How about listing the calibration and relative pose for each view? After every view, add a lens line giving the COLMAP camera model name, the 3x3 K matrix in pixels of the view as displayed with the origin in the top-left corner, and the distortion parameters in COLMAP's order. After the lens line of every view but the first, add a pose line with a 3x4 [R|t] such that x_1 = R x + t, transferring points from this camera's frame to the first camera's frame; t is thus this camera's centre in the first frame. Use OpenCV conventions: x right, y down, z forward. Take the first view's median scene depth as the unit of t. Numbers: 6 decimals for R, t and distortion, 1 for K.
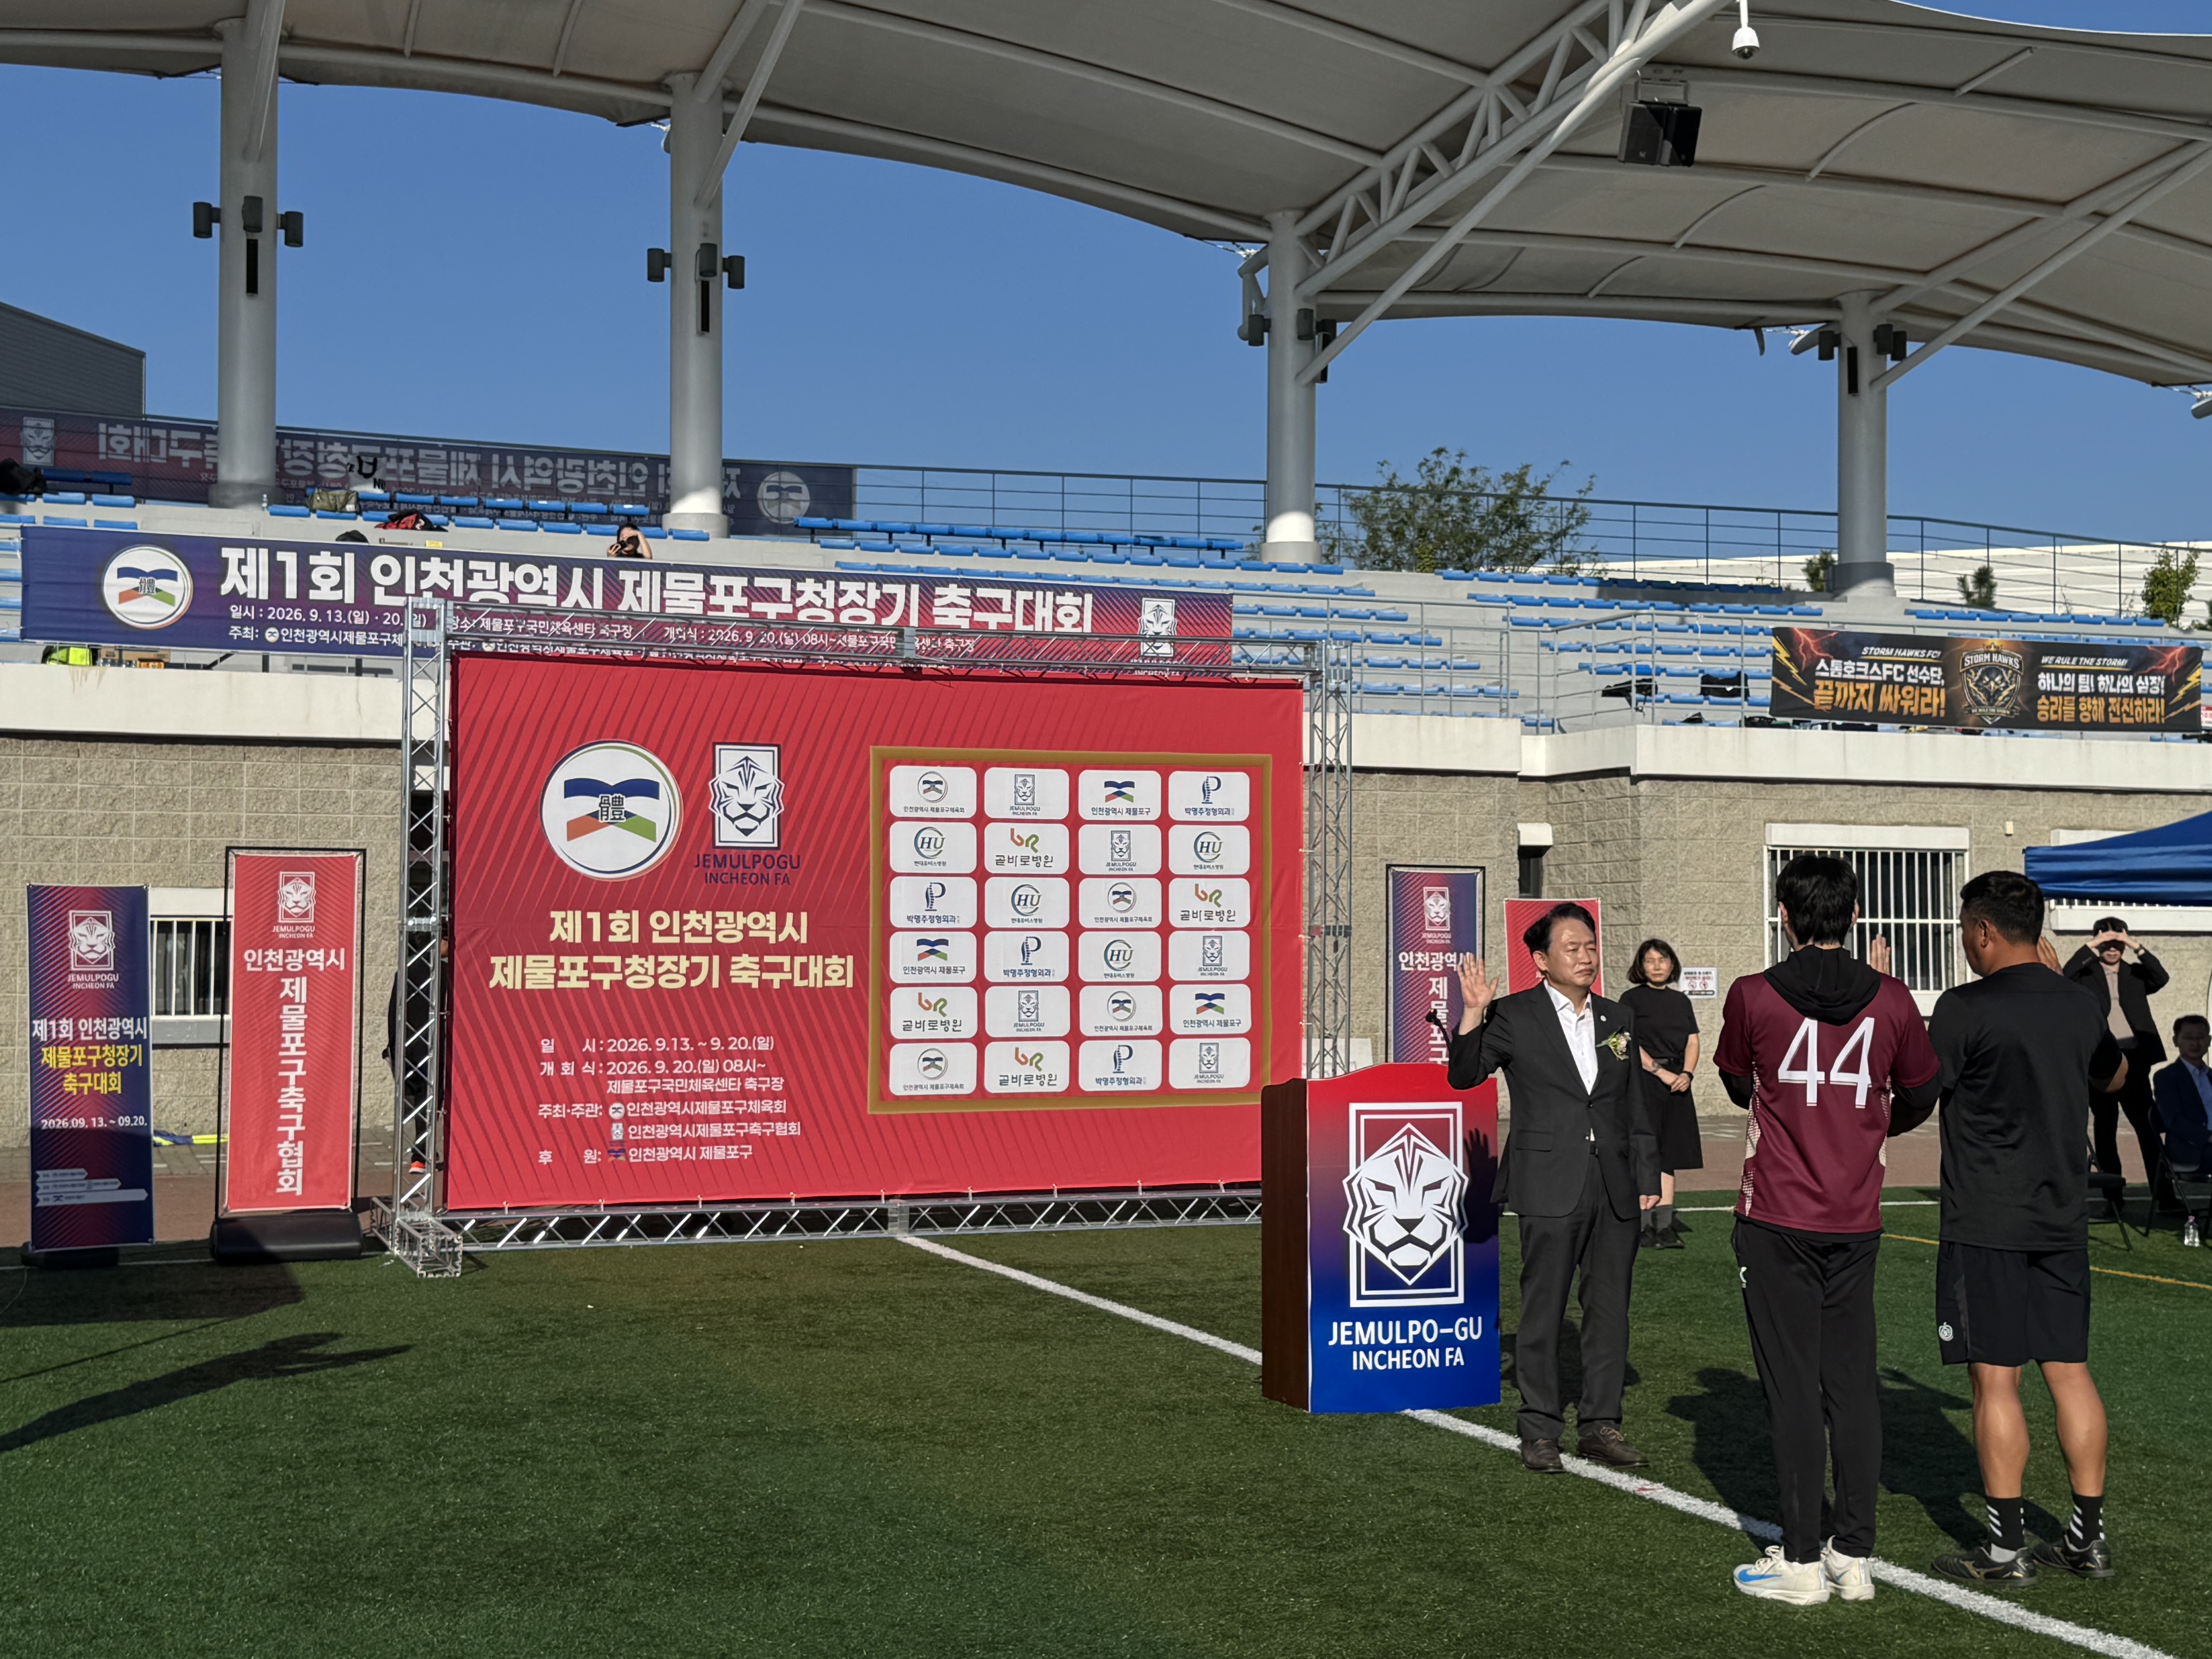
lens RADIAL K [[2880.2, 0, 1114.5], [0, 2880.2, 820.3], [0, 0, 1]] dist [0.173330, -0.316011]
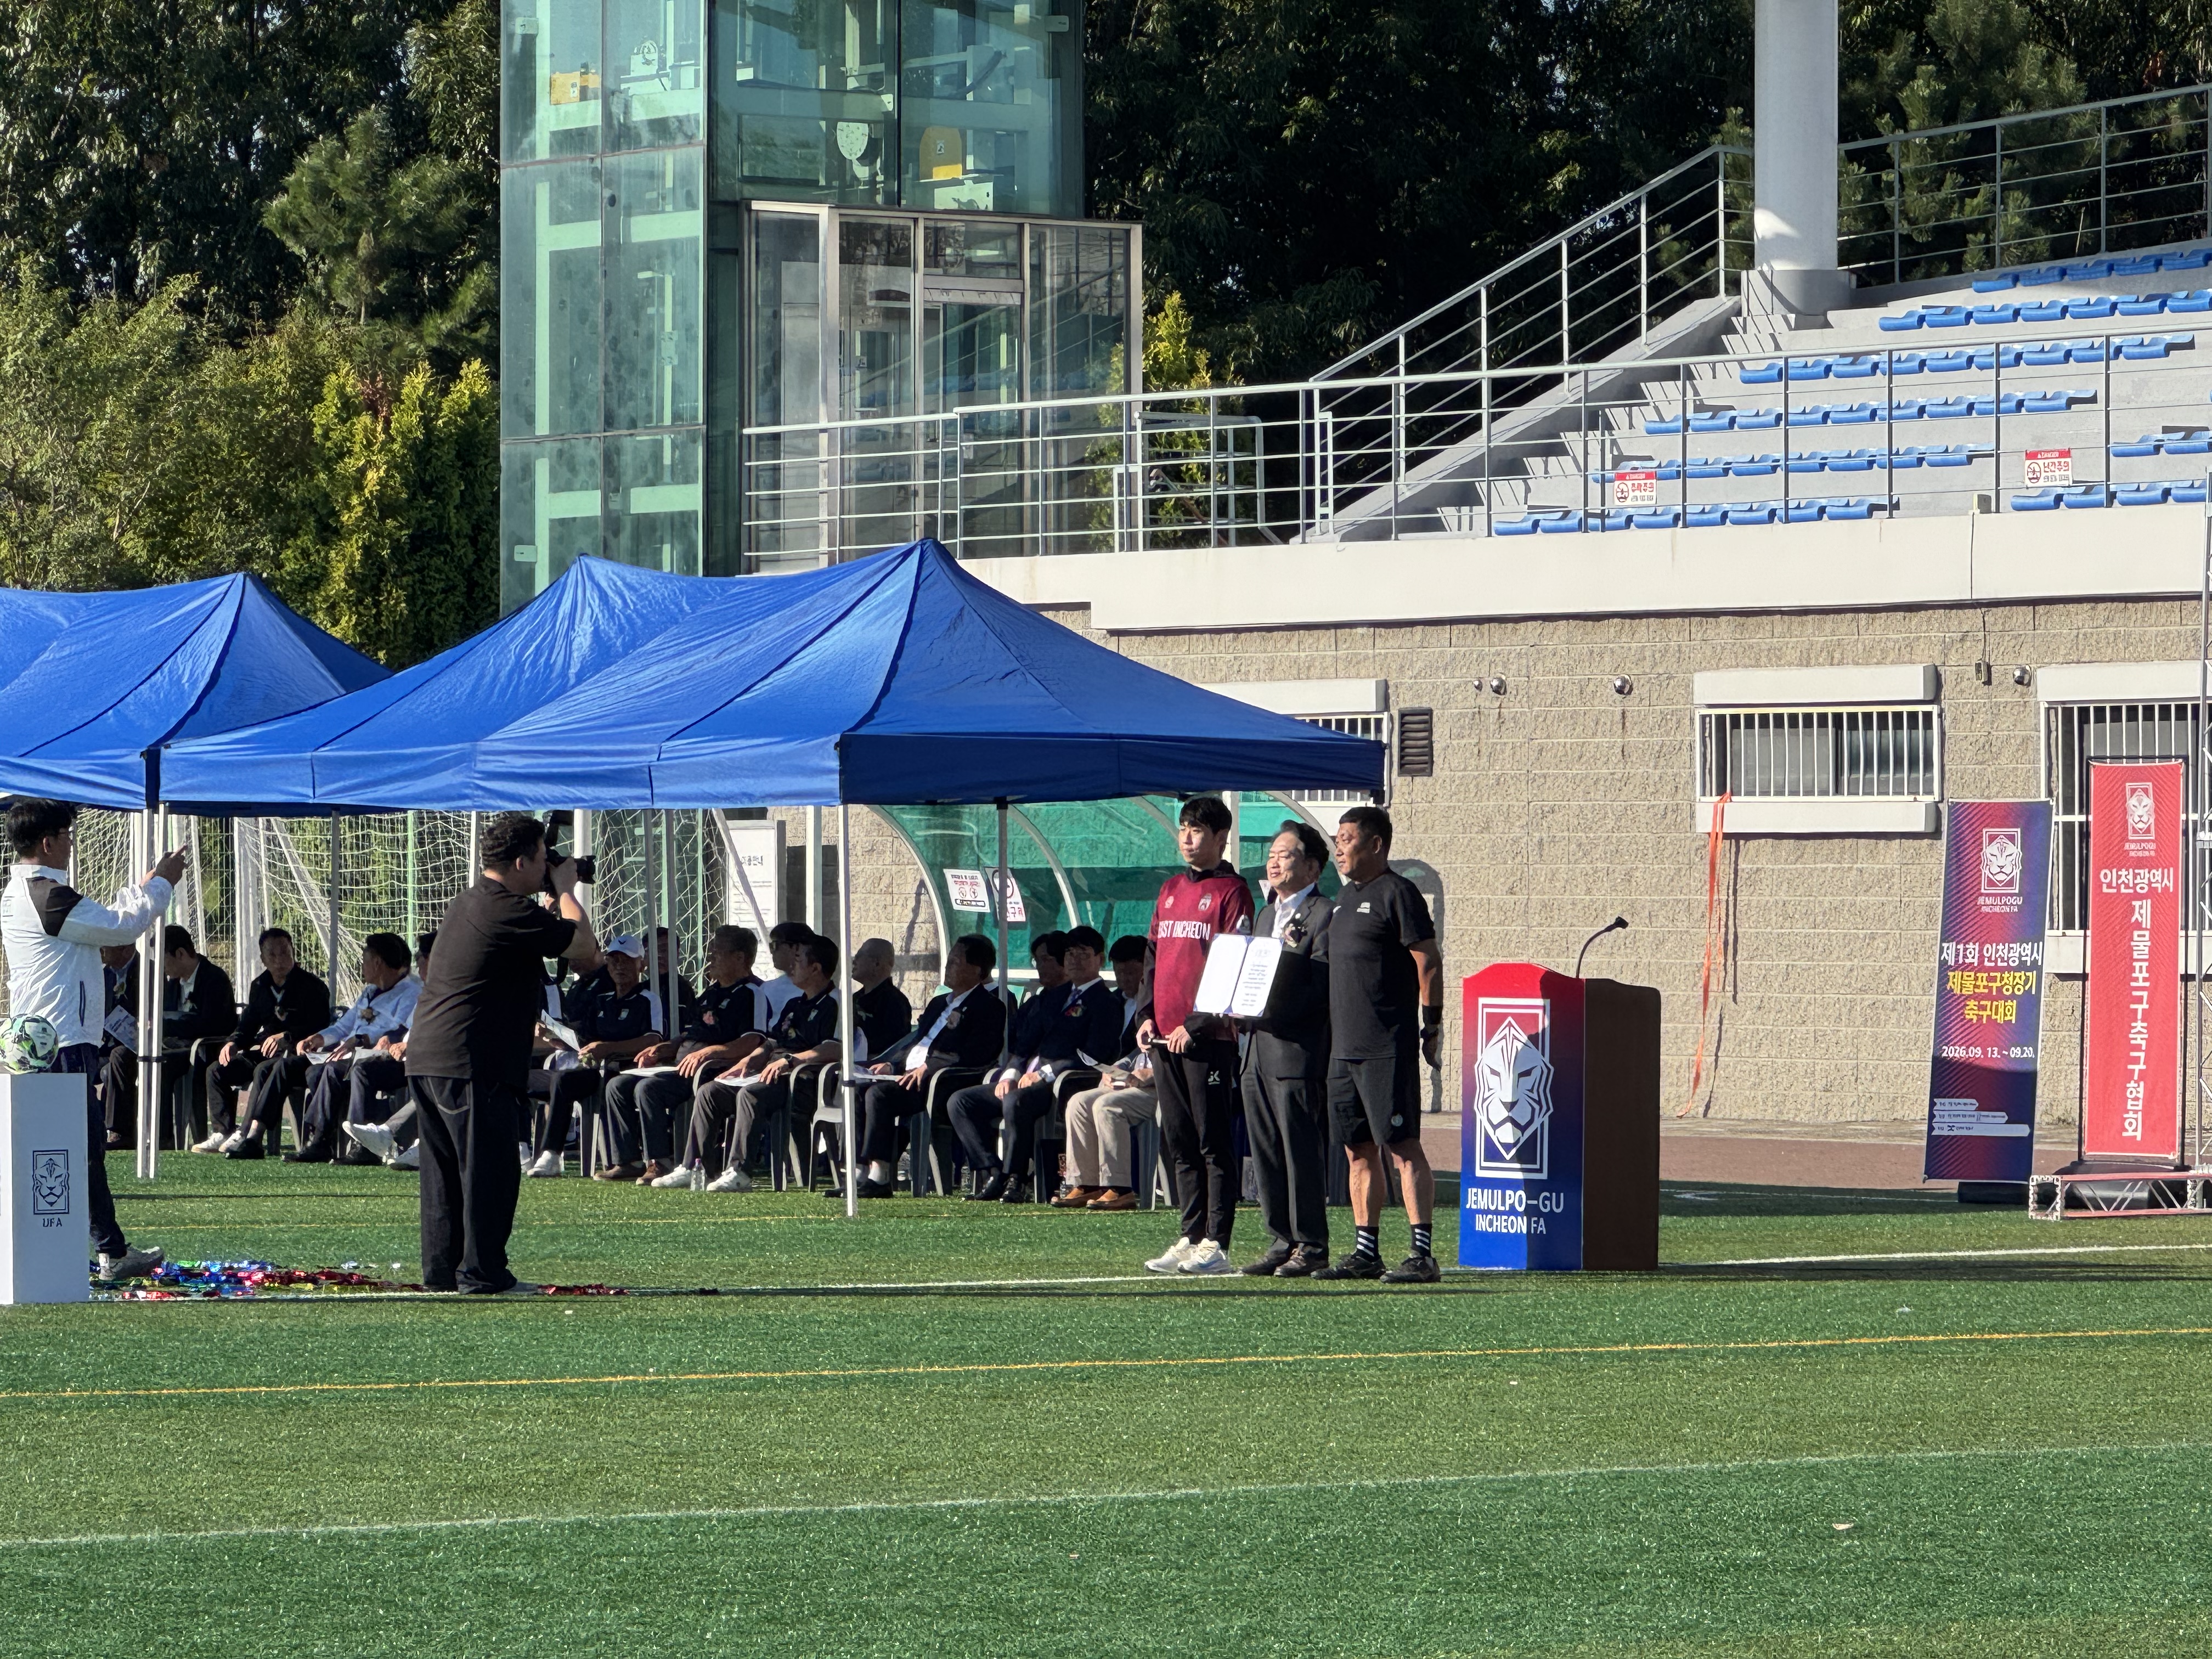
lens RADIAL K [[9229.2, 0, 1106.0], [0, 9229.2, 829.5], [0, 0, 1]] dist [-0.498208, -1.575175]
pose [[0.278685, -0.009848, -0.960332, 2.117695], [0.042545, 0.999092, 0.002101, 0.011270], [0.959440, -0.041443, 0.278851, -0.084779]]
